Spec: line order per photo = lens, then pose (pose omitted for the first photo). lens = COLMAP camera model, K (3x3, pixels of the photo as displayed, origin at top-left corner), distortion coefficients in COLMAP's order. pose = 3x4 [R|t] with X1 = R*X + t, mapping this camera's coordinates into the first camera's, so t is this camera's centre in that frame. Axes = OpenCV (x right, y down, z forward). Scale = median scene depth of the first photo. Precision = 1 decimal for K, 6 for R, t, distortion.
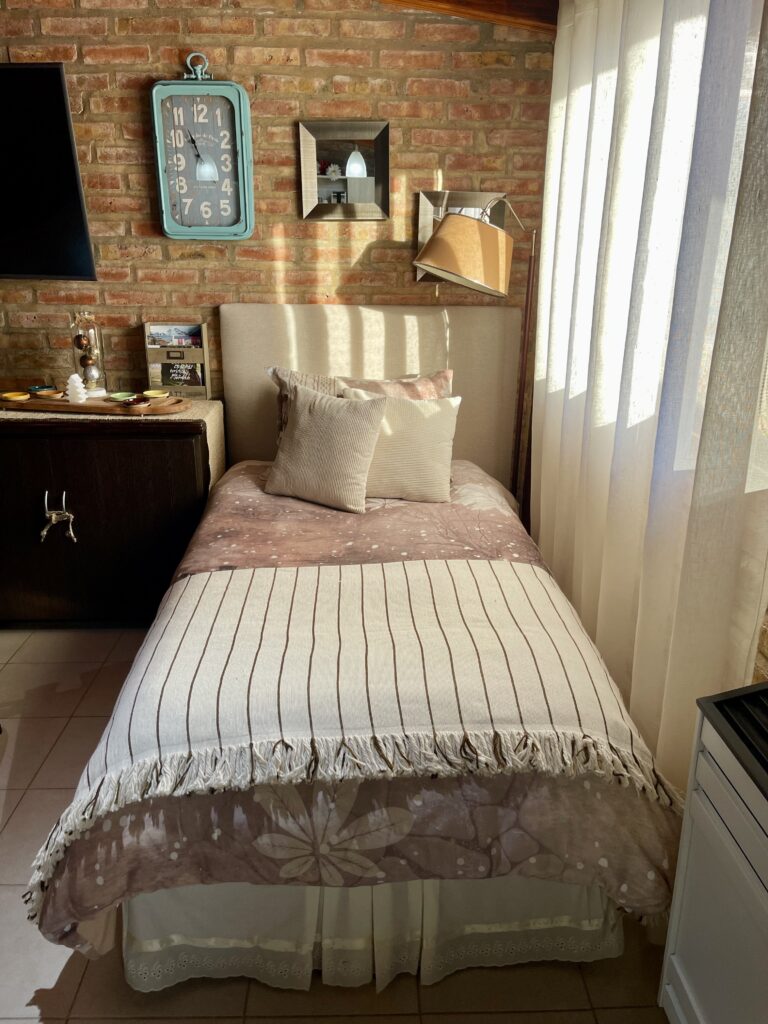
lens RADIAL K [[773.1, 0, 384.0], [0, 773.1, 512.0], [0, 0, 1]] dist [0.065431, -0.077161]
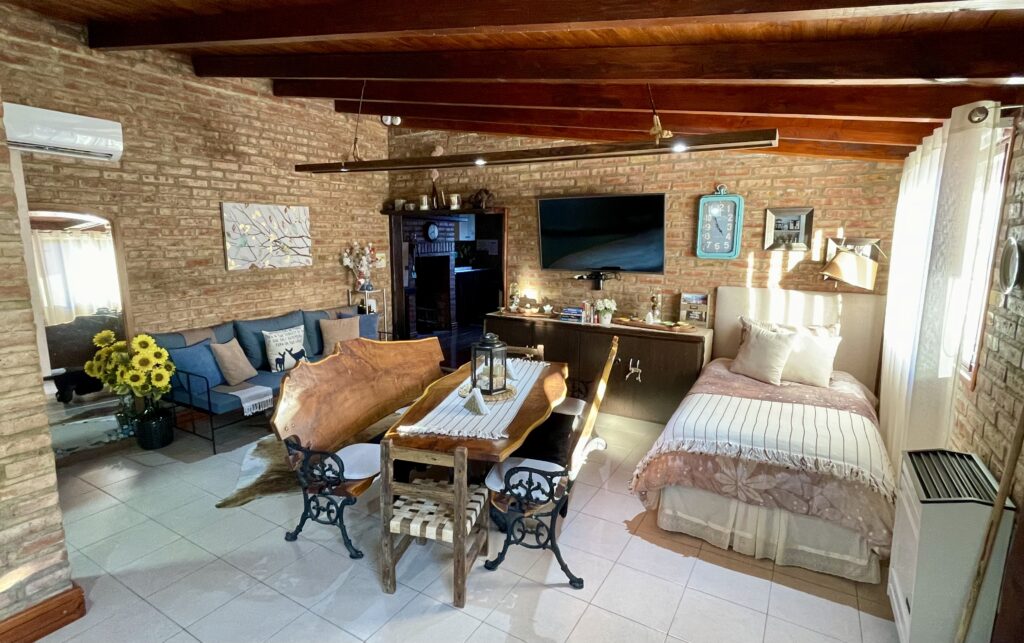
lens RADIAL K [[509.4, 0, 505.5], [0, 509.4, 322.6], [0, 0, 1]] dist [-0.007018, -0.000526]
pose [[0.837594, 0.086316, -0.539431, 0.076147], [-0.174090, 0.978132, -0.113803, 0.109922], [0.517811, 0.189231, 0.834304, -0.531335]]
